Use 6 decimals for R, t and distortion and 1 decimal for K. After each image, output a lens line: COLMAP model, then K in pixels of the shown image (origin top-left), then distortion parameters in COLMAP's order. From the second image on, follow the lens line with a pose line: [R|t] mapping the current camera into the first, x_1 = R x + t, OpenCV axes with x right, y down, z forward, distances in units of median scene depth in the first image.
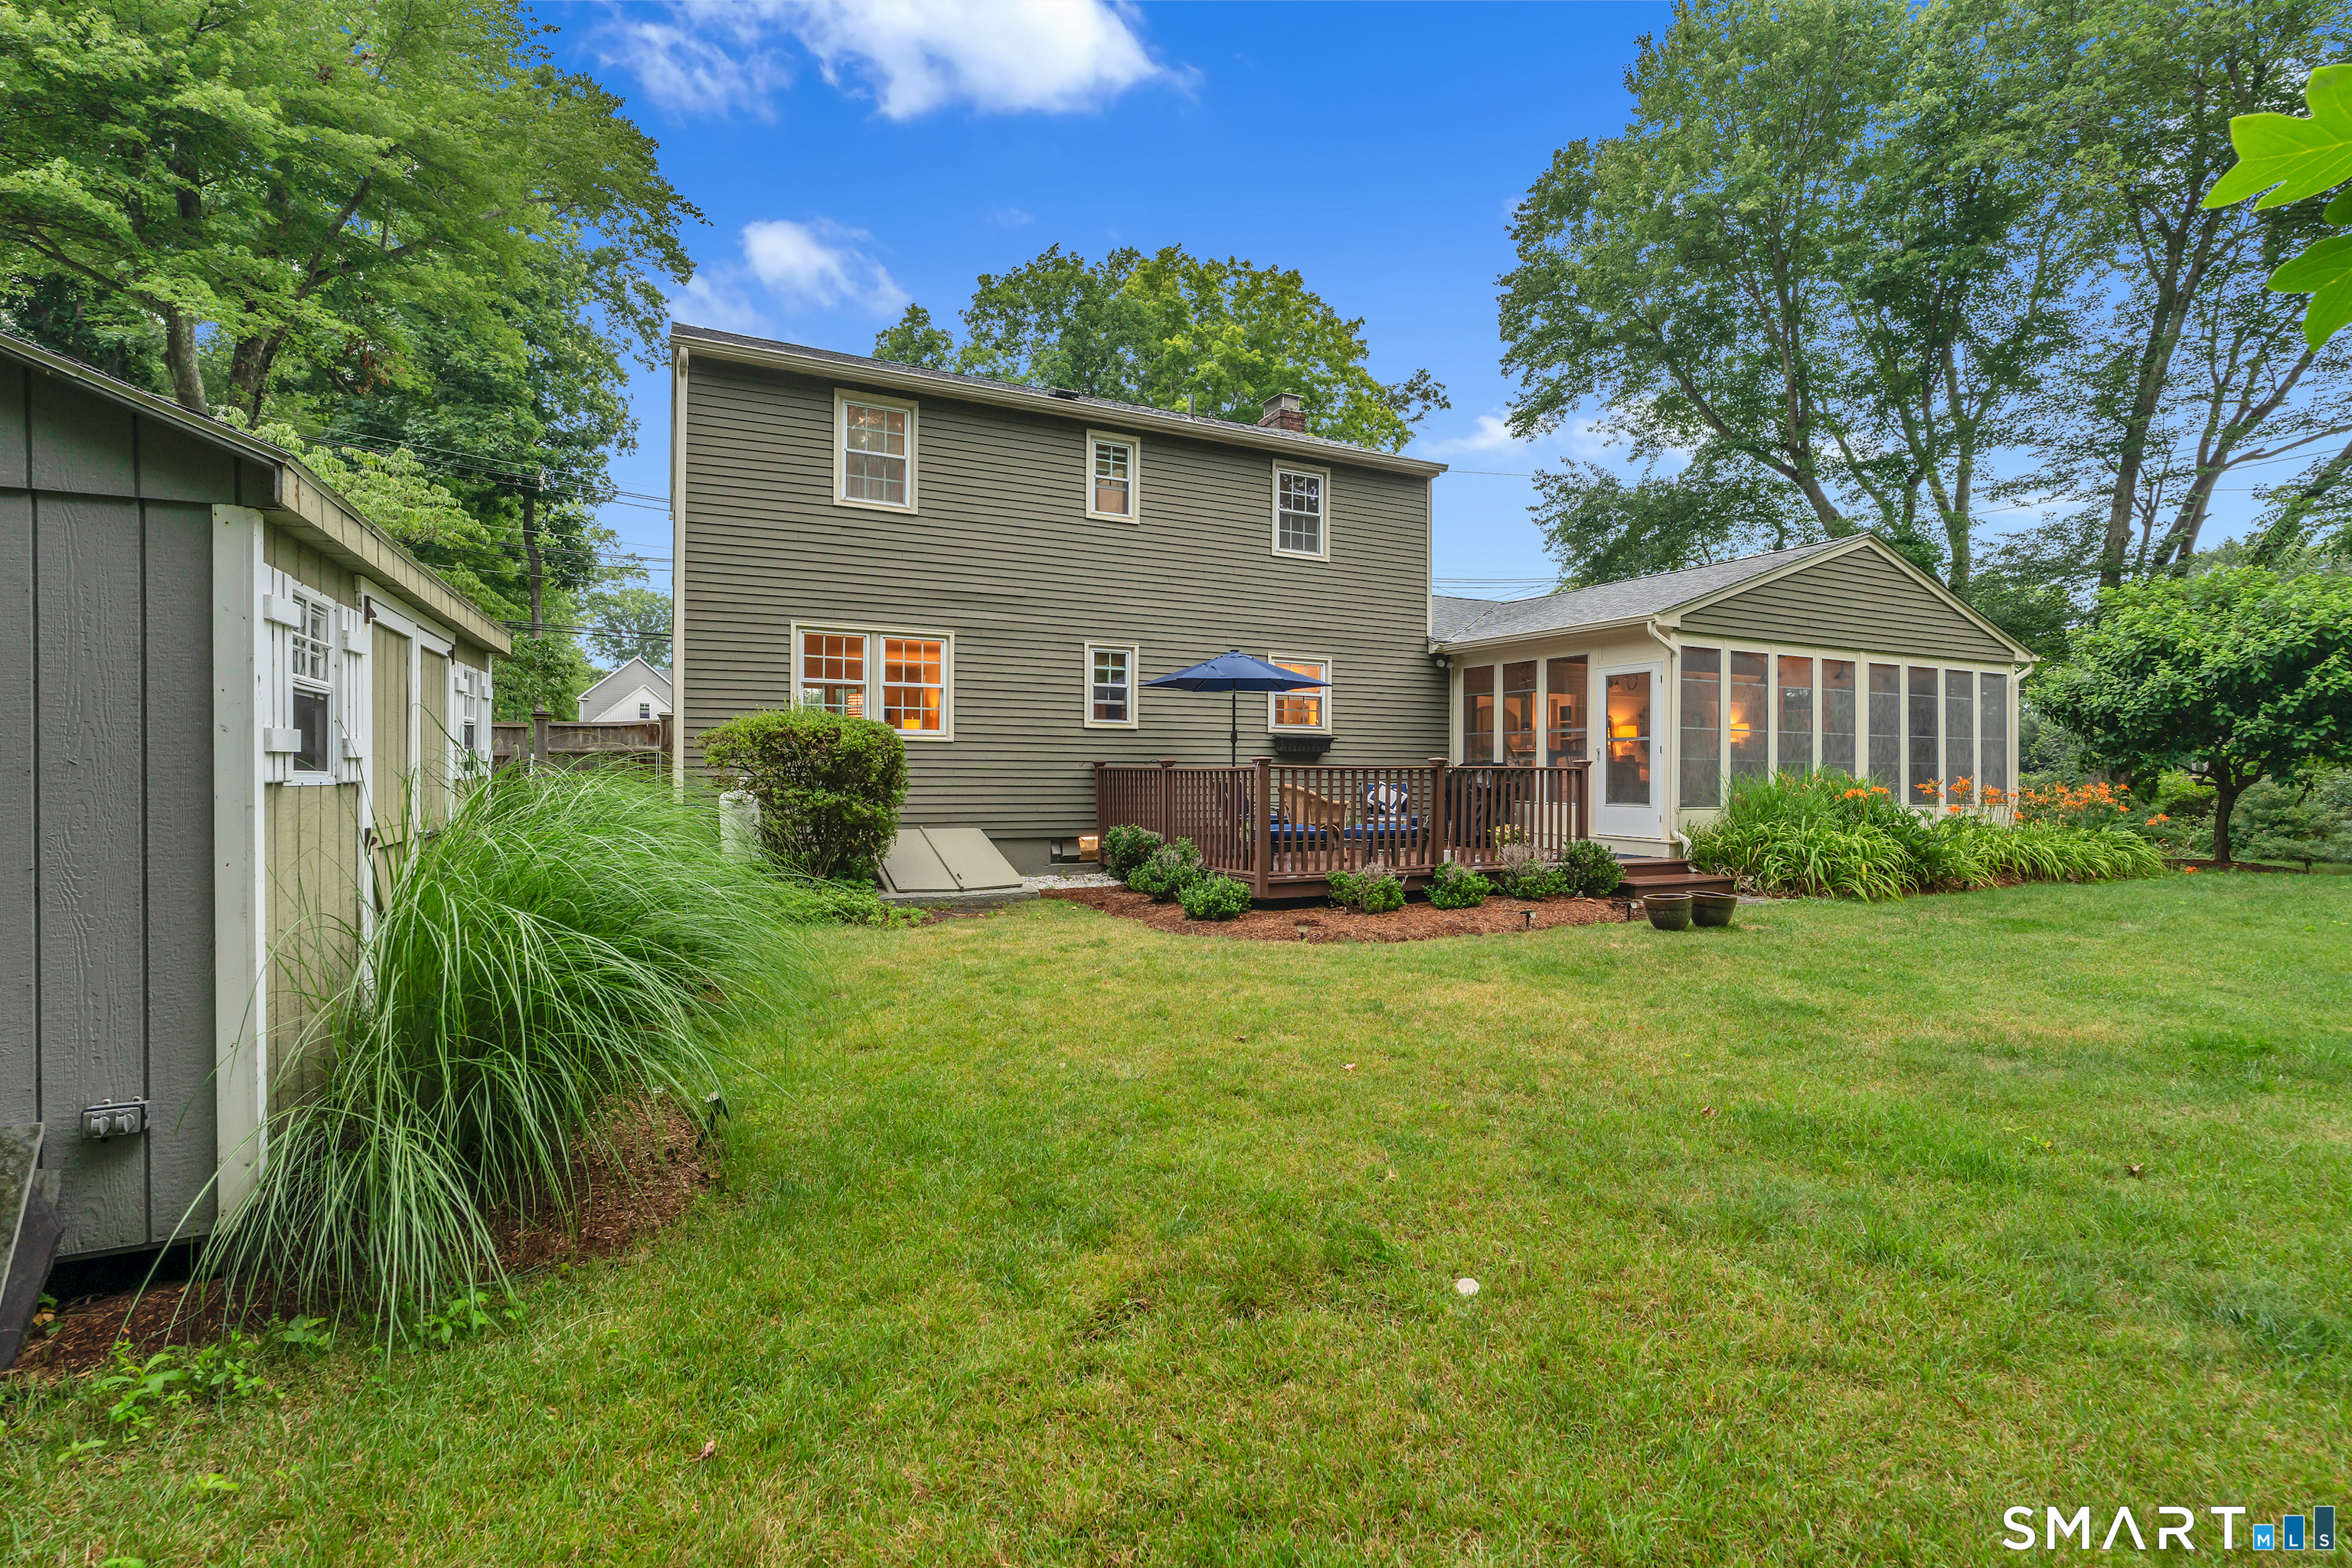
lens RADIAL K [[1041.1, 0, 1174.2], [0, 1041.1, 778.3], [0, 0, 1]] dist [-0.003423, -0.000394]
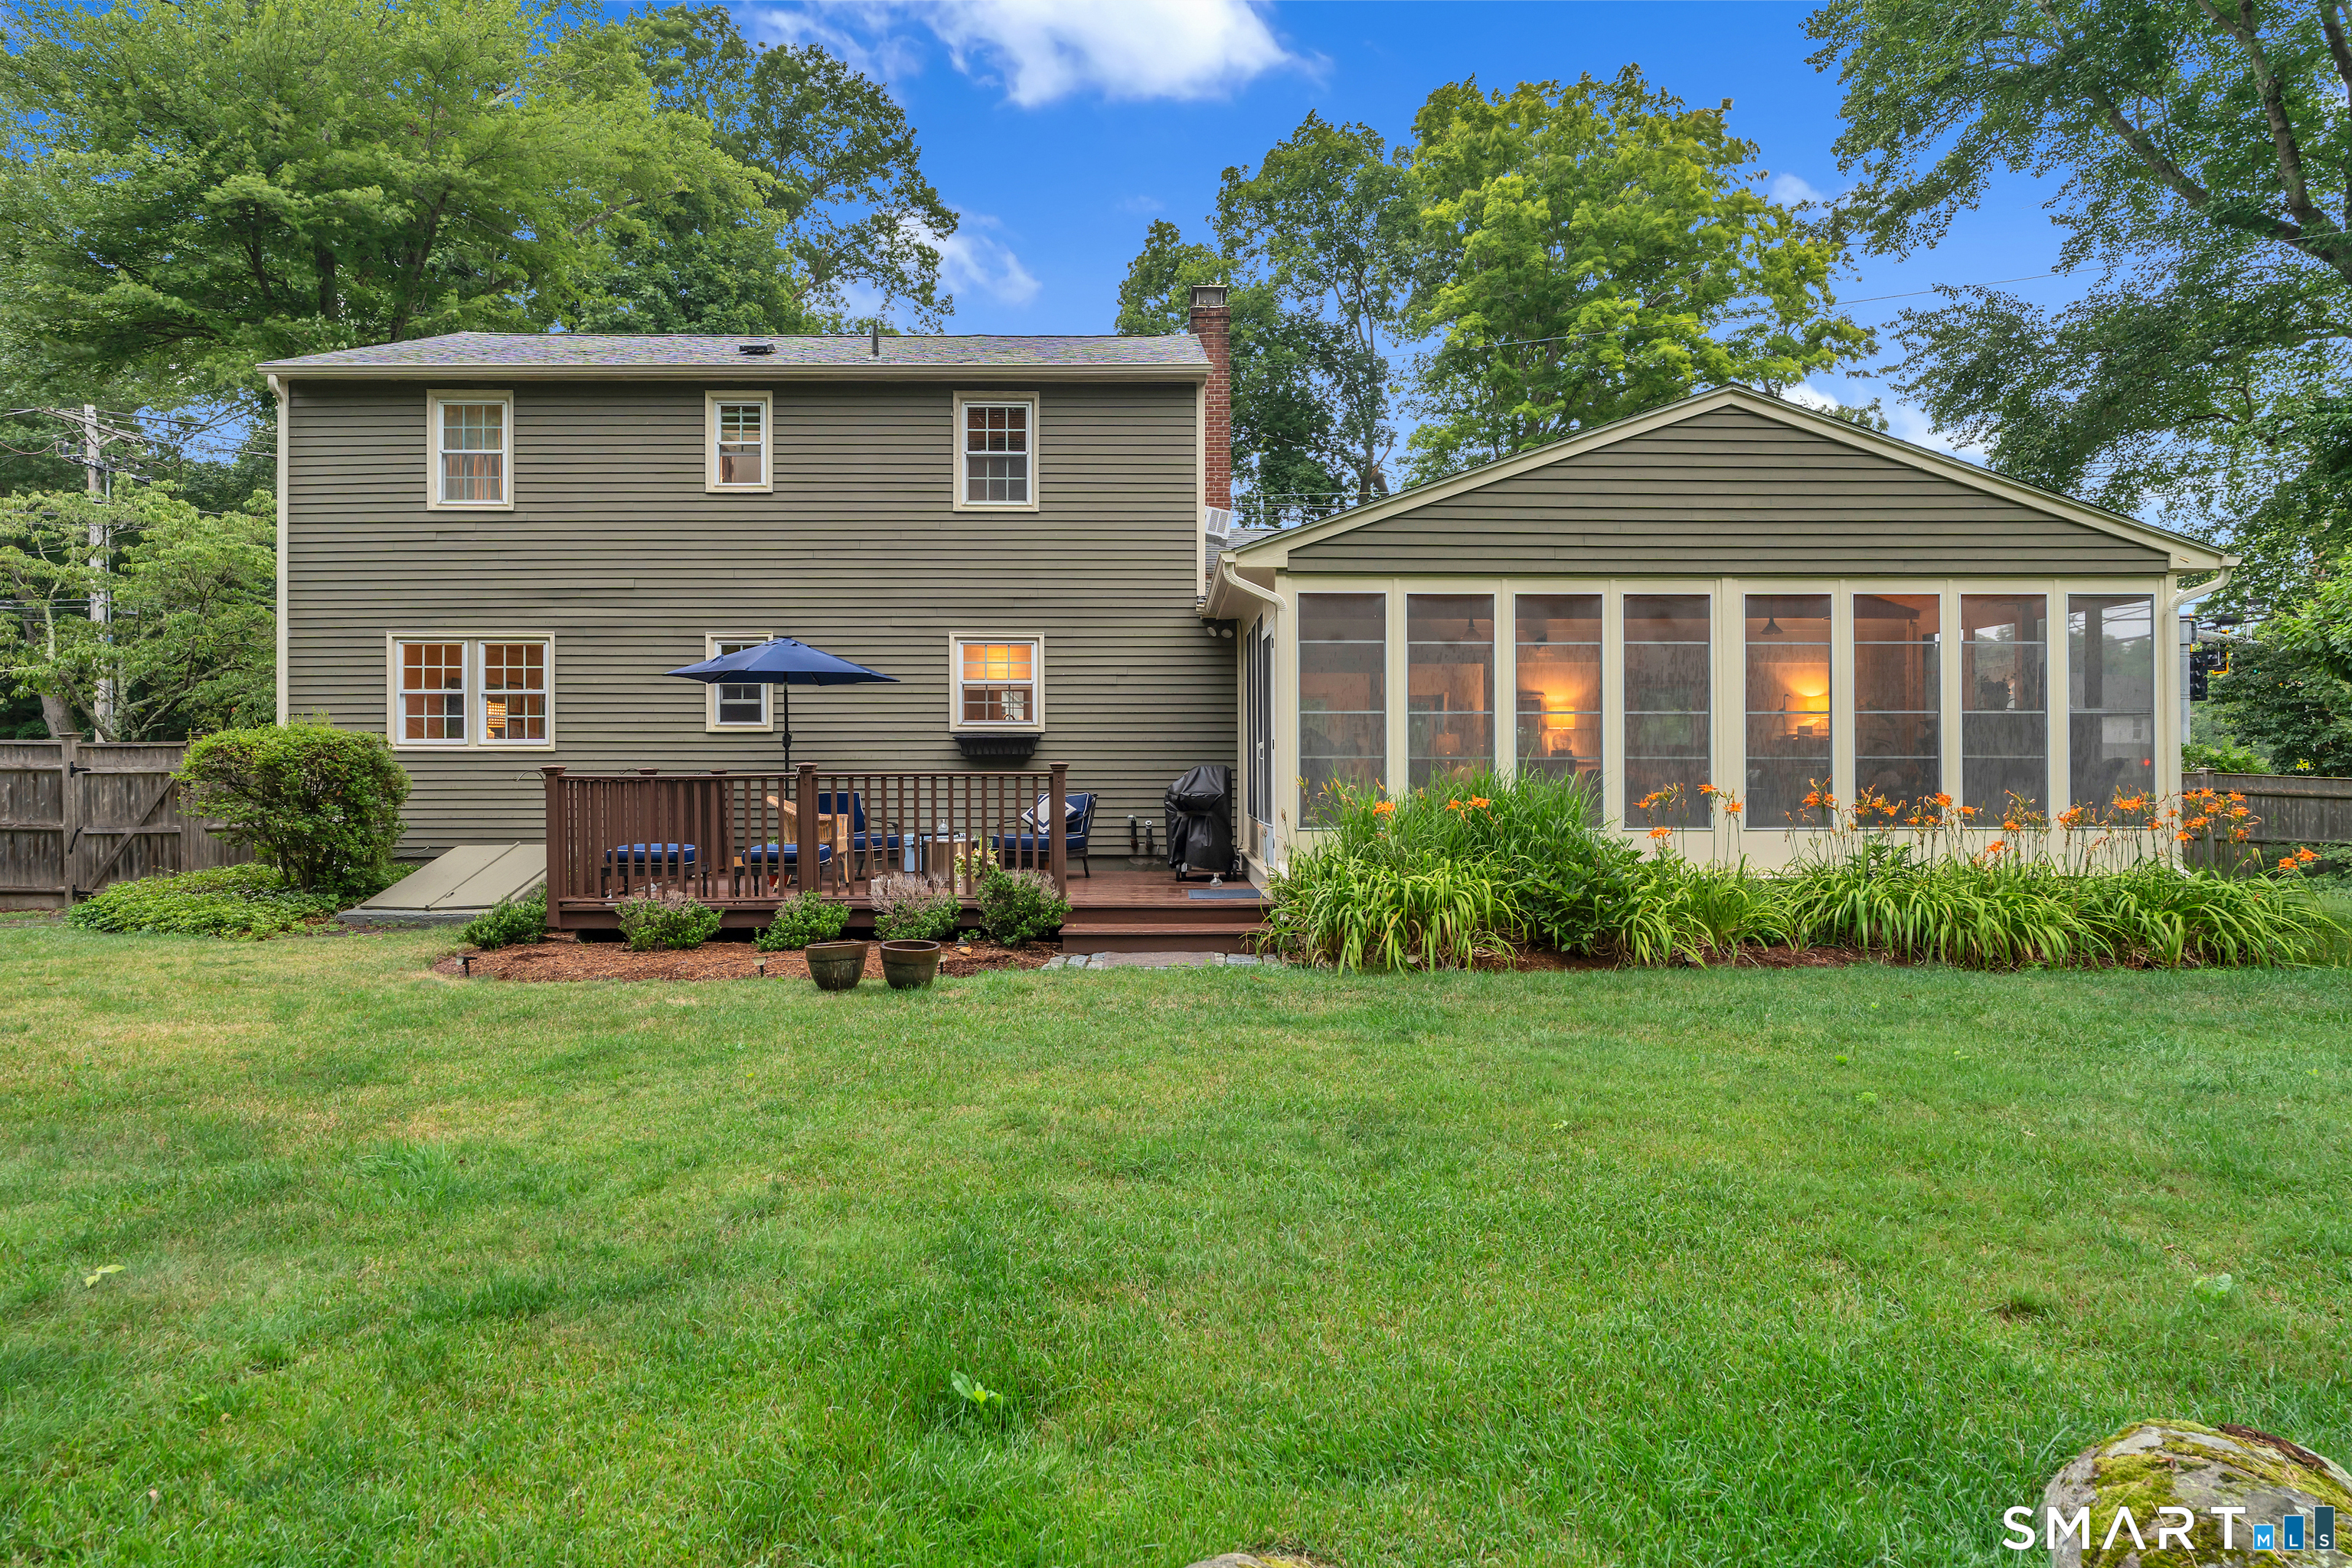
lens RADIAL K [[1337.5, 0, 1170.9], [0, 1337.5, 793.7], [0, 0, 1]] dist [-0.007423, -0.001392]
pose [[0.908082, -0.005392, -0.418758, 0.723693], [0.006438, 0.999979, 0.001085, 0.004503], [0.418743, -0.003681, 0.908097, 0.139826]]
